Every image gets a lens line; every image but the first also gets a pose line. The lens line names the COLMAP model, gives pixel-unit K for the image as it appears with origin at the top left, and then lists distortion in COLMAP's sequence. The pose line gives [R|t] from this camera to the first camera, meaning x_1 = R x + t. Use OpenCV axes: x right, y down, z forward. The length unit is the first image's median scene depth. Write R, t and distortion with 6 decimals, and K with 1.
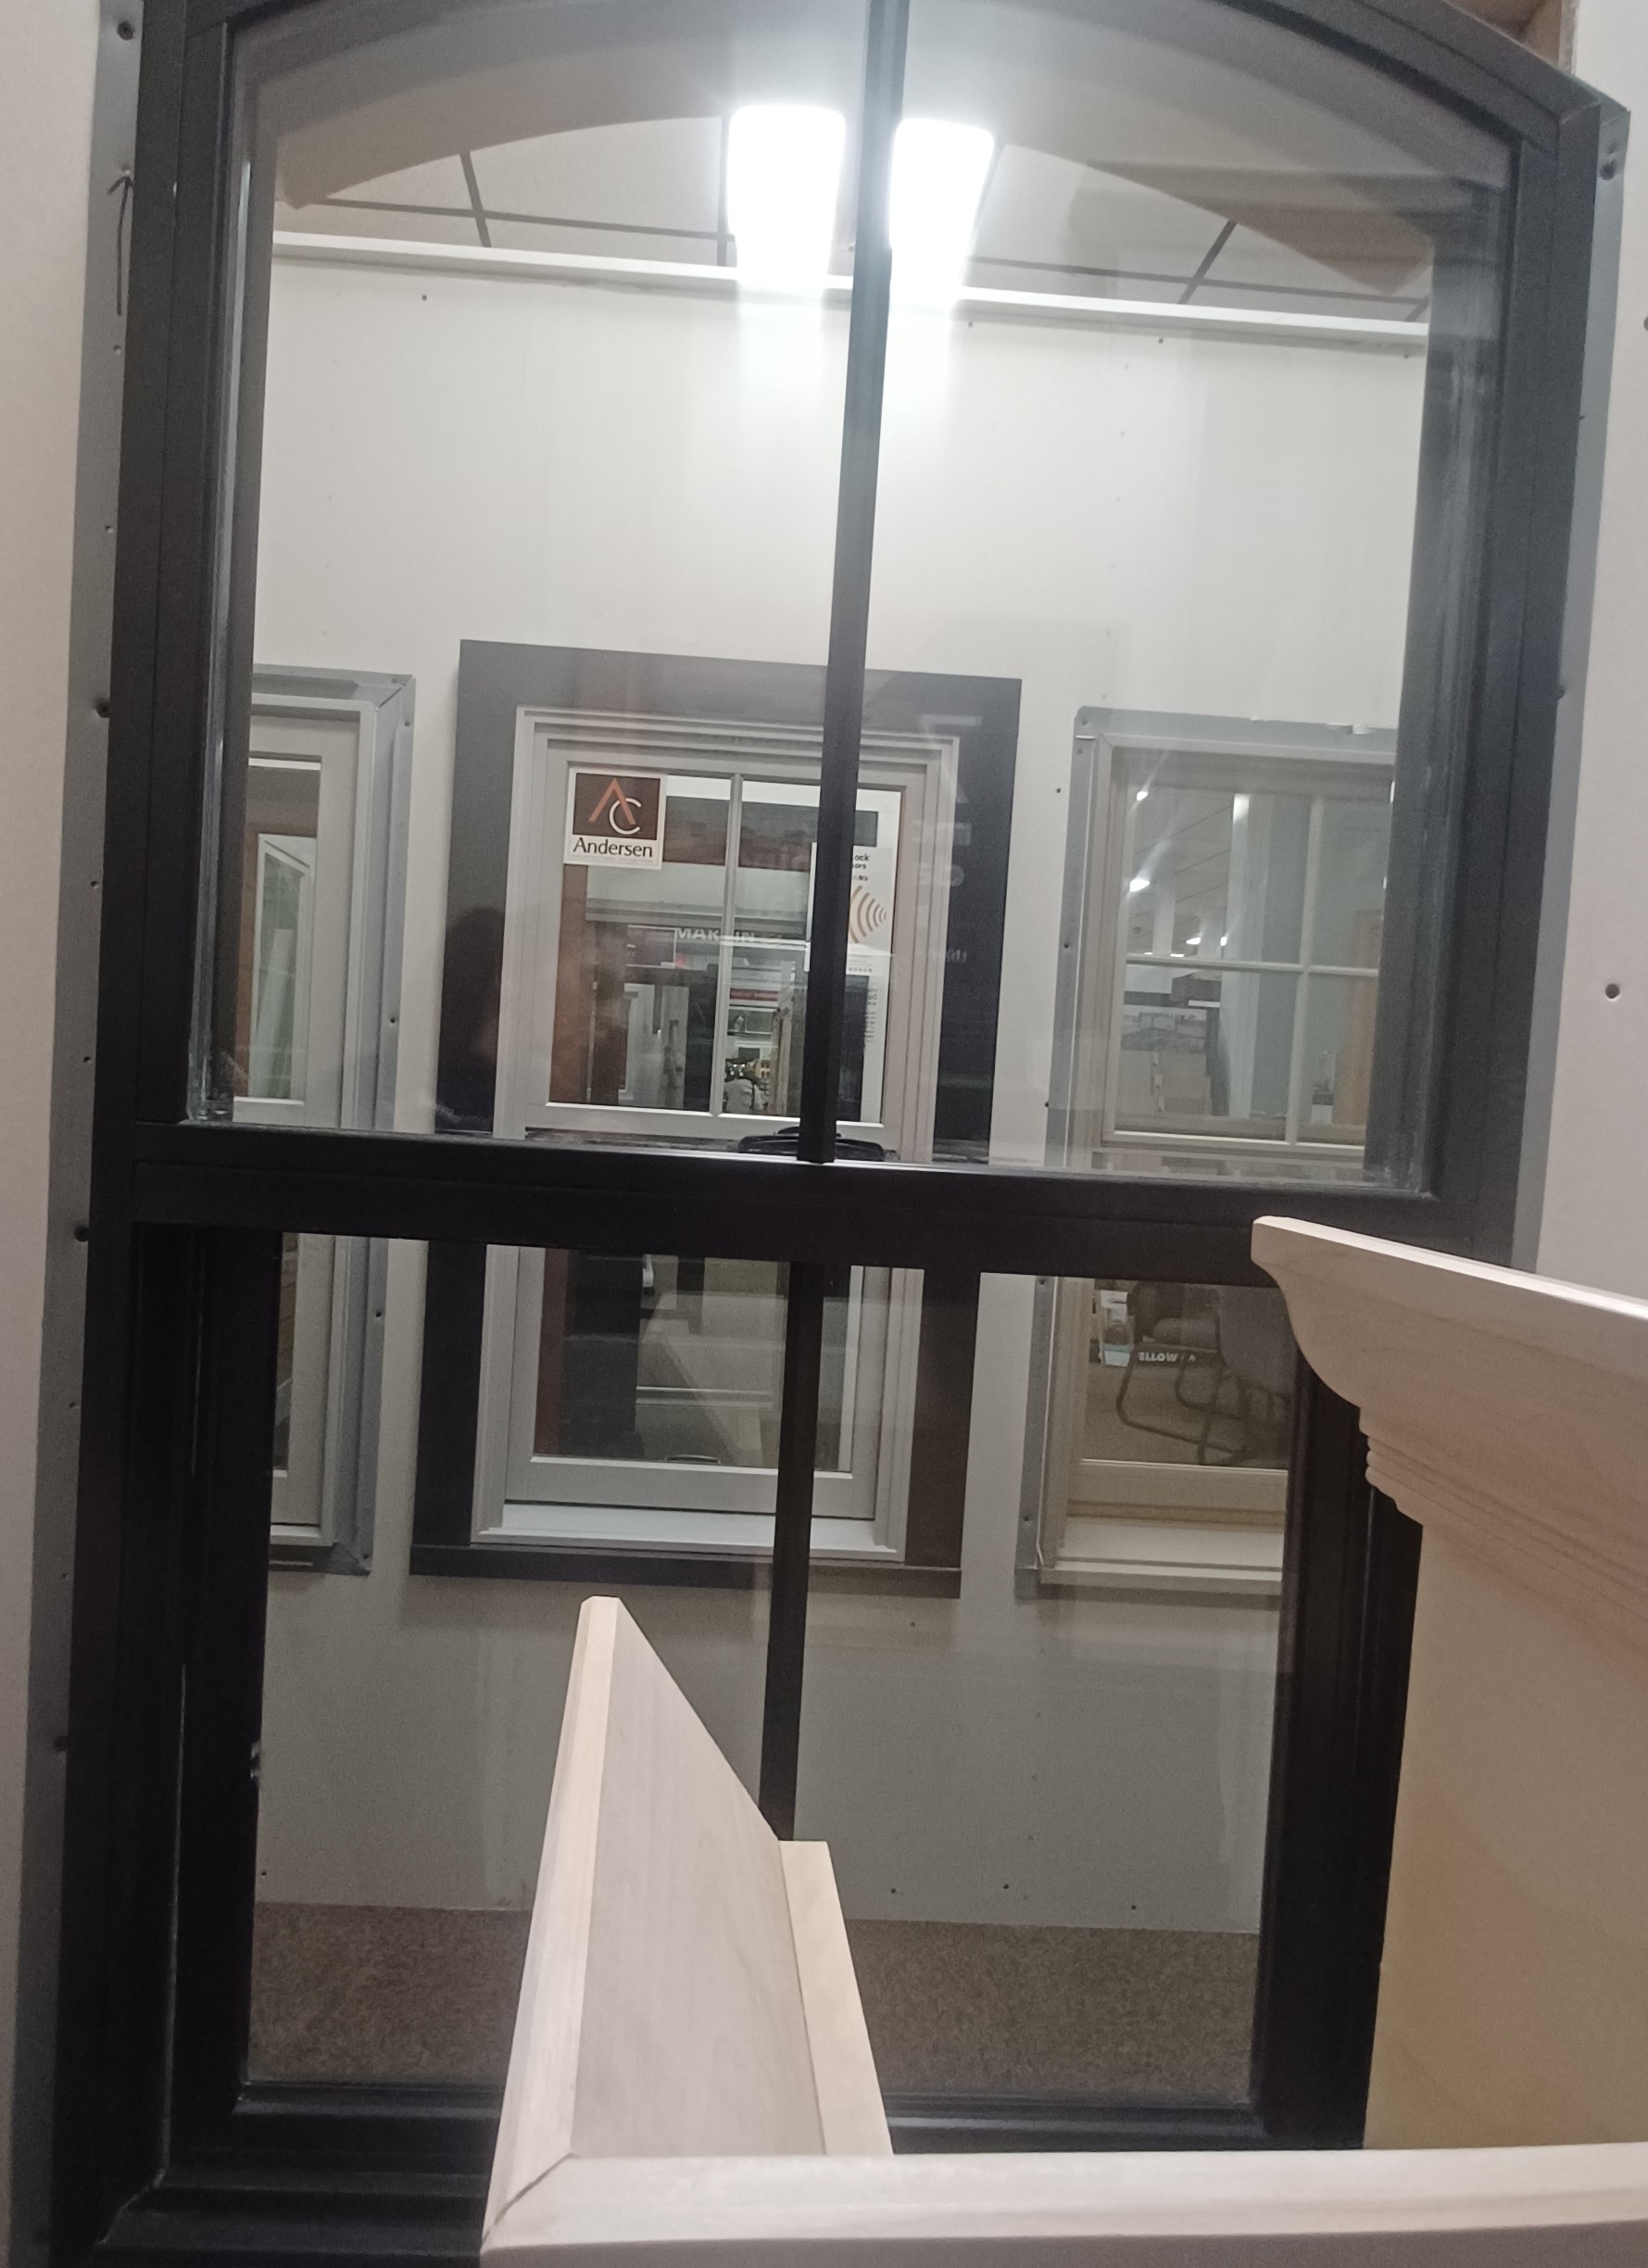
lens RADIAL K [[933.6, 0, 825.7], [0, 933.6, 1135.8], [0, 0, 1]] dist [0.002423, 0.000227]
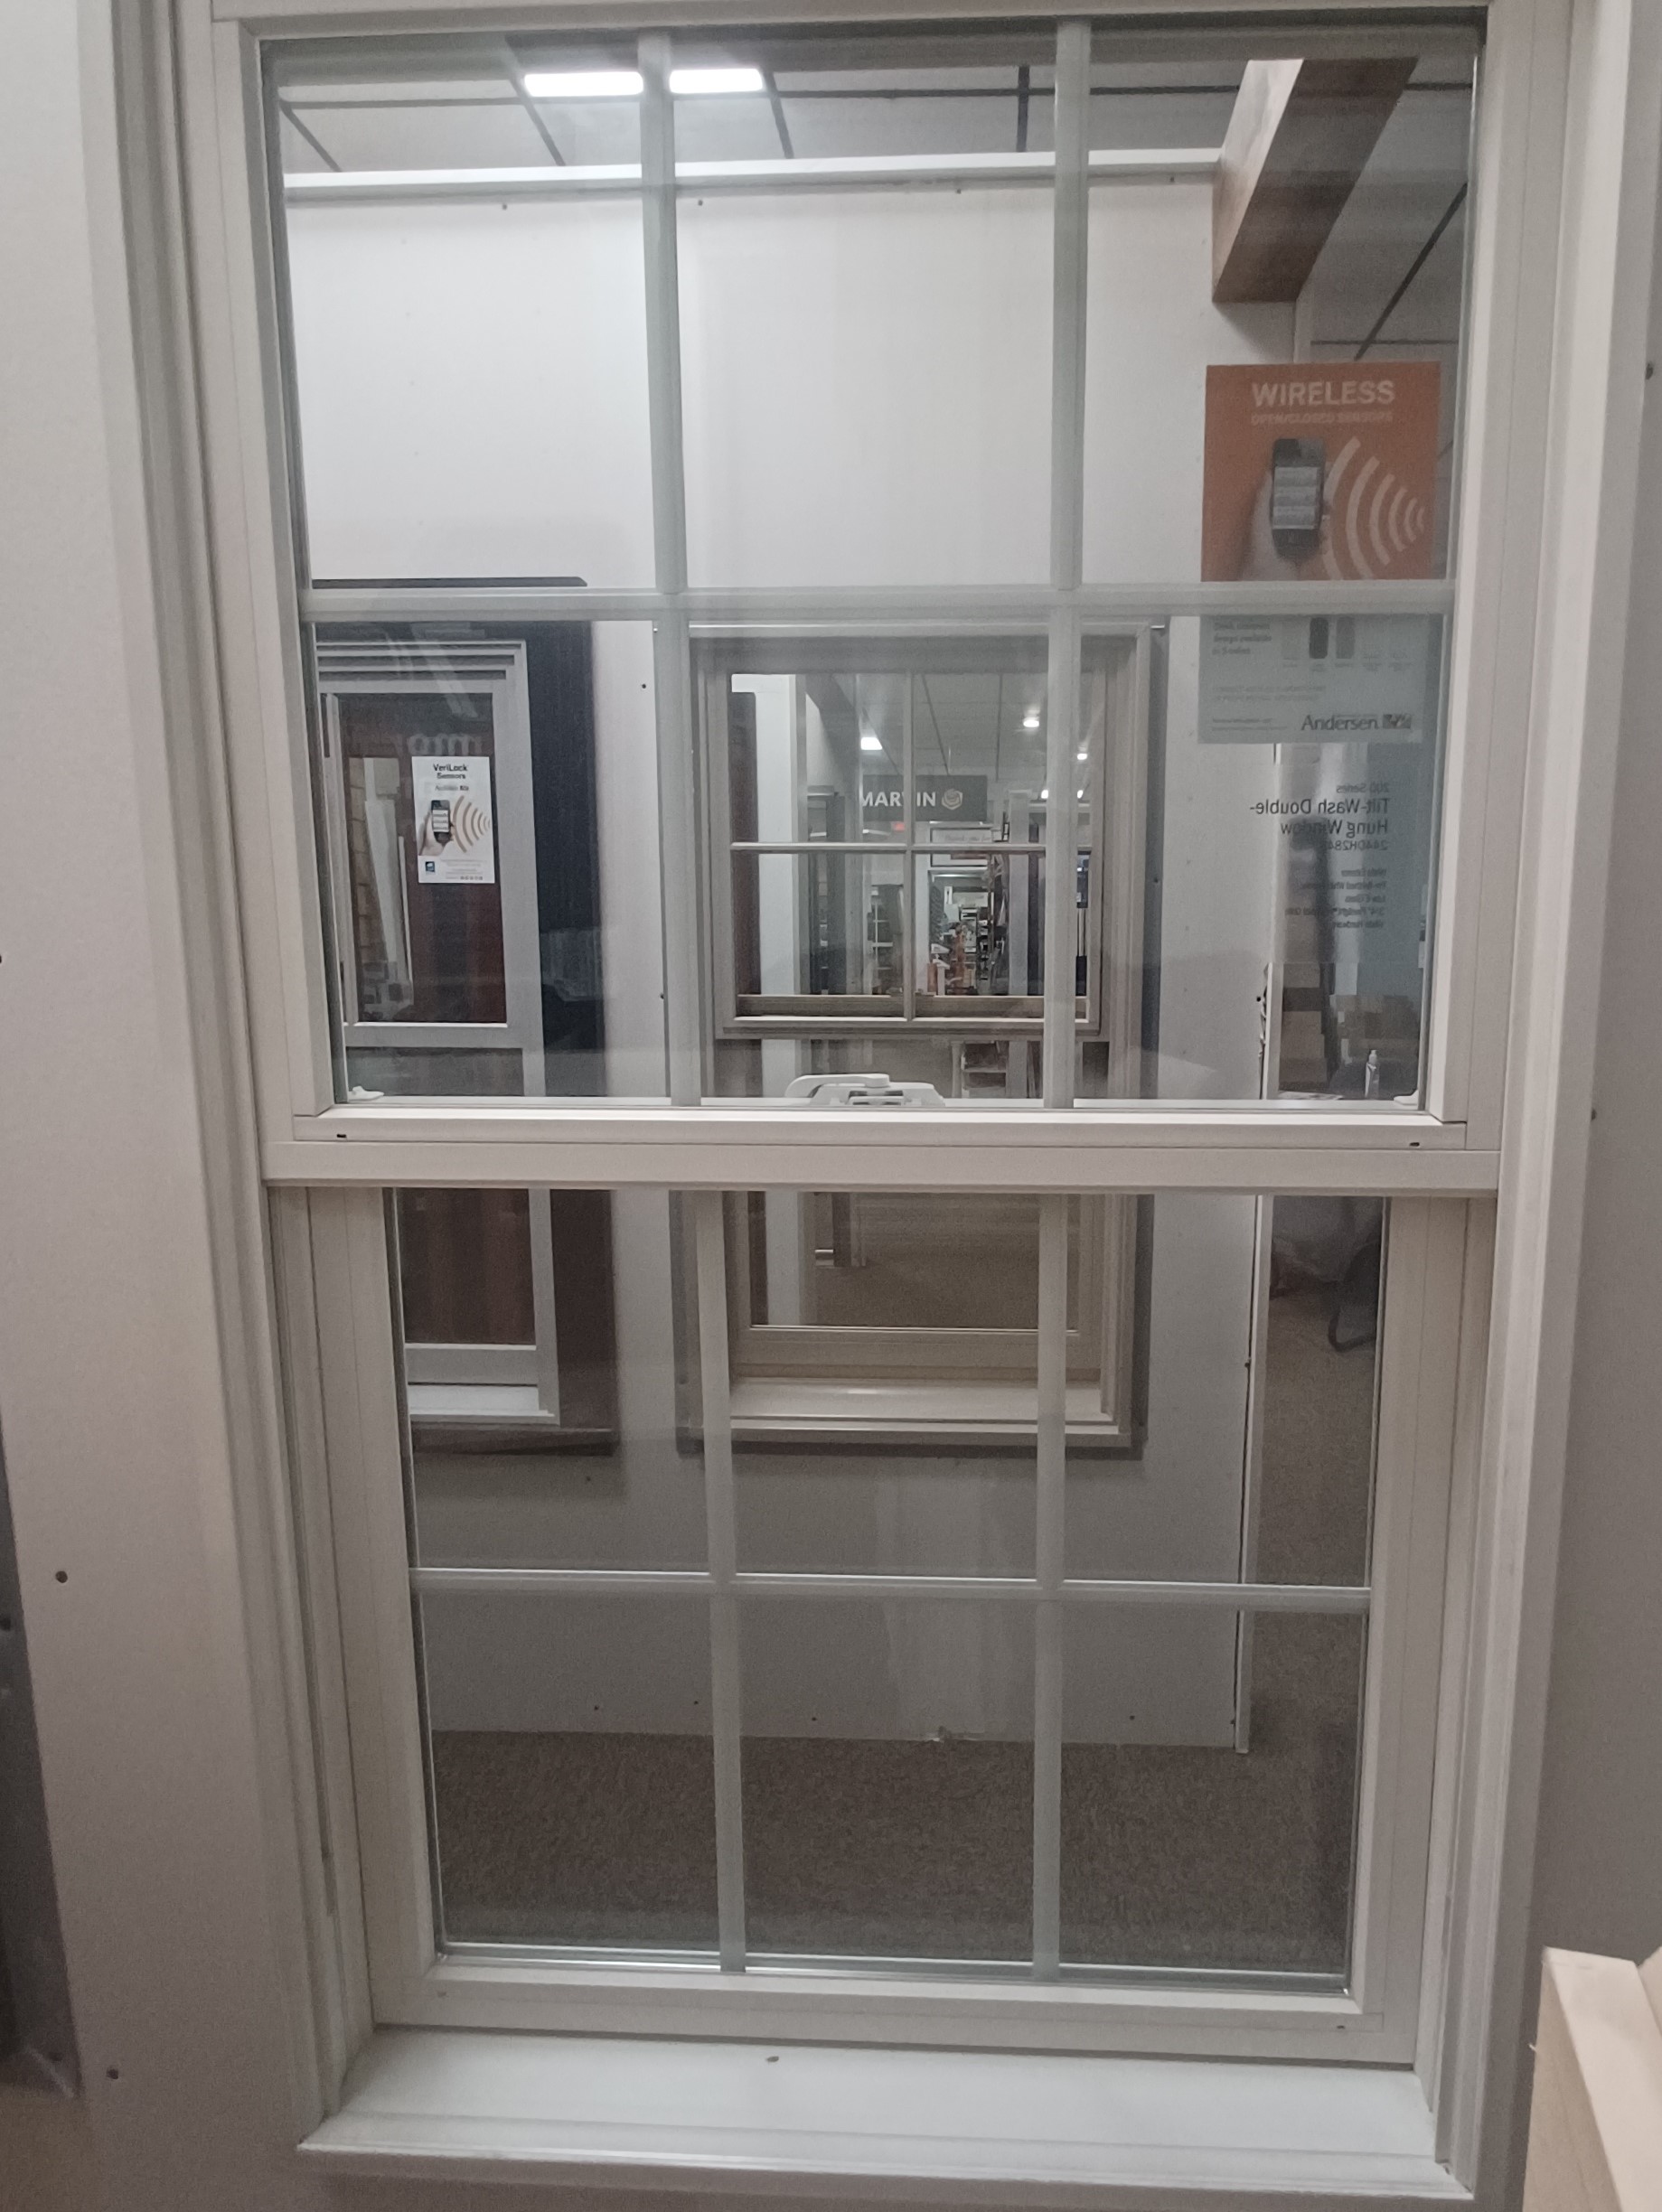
lens RADIAL K [[886.3, 0, 844.3], [0, 886.3, 1107.5], [0, 0, 1]] dist [0.003058, 0.000498]
pose [[0.996739, -0.053707, -0.060224, 0.486583], [0.058076, 0.995617, 0.073308, 0.029770], [0.056023, -0.076567, 0.995489, 0.011493]]
